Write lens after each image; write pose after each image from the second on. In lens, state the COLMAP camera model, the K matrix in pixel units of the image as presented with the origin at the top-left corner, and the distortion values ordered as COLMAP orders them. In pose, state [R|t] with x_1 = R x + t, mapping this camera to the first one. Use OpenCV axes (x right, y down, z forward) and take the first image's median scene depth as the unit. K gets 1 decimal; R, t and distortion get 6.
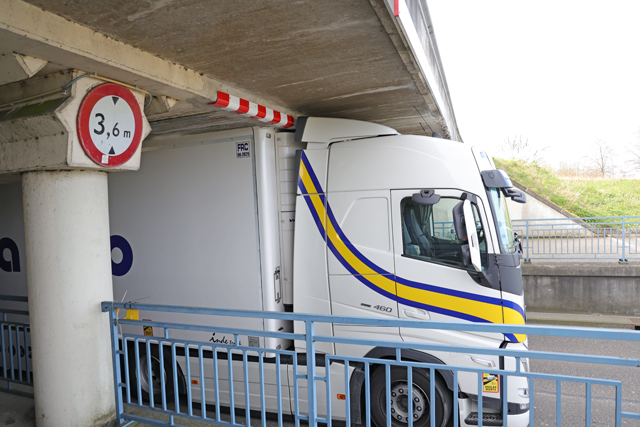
lens RADIAL K [[445.5, 0, 320.0], [0, 445.5, 213.5], [0, 0, 1]] dist [-0.117417, 0.070285]
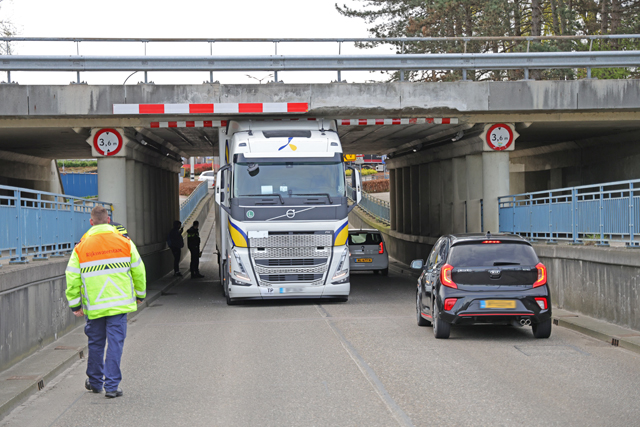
lens RADIAL K [[1554.0, 0, 320.0], [0, 1554.0, 213.5], [0, 0, 1]] dist [0.155457, 0.160317]
pose [[0.454274, 0.039063, -0.890005, 6.615876], [-0.031644, 0.999115, 0.027700, -0.039666], [0.890300, 0.015580, 0.455108, -1.733970]]
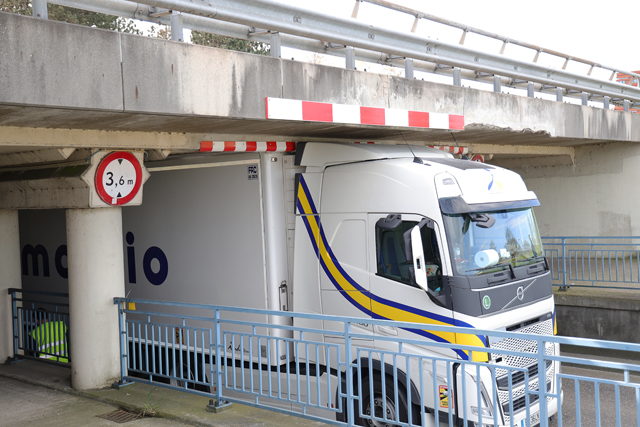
lens RADIAL K [[771.5, 0, 319.6], [0, 771.5, 203.0], [0, 0, 1]] dist [0.006680, 0.001203]
pose [[0.946407, 0.007193, -0.322896, 0.714675], [-0.006627, 0.999974, 0.002850, -0.090064], [0.322908, -0.000557, 0.946430, -0.892799]]
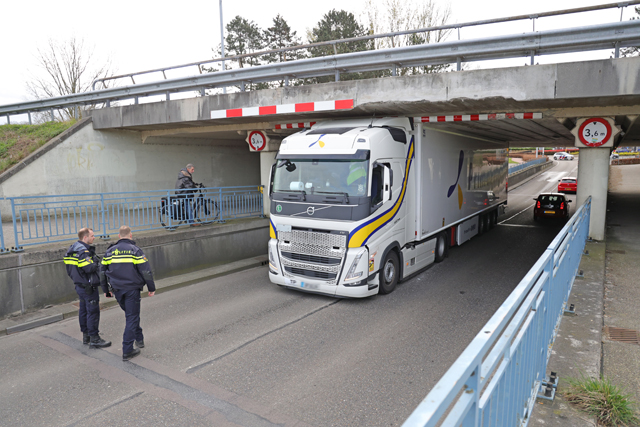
lens RADIAL K [[445.5, 0, 320.0], [0, 445.5, 213.5], [0, 0, 1]] dist [-0.117417, 0.070285]
pose [[-0.168439, 0.157788, -0.973001, 2.440680], [-0.022868, 0.986214, 0.163889, -0.154837], [0.985447, 0.049856, -0.162509, 1.576581]]
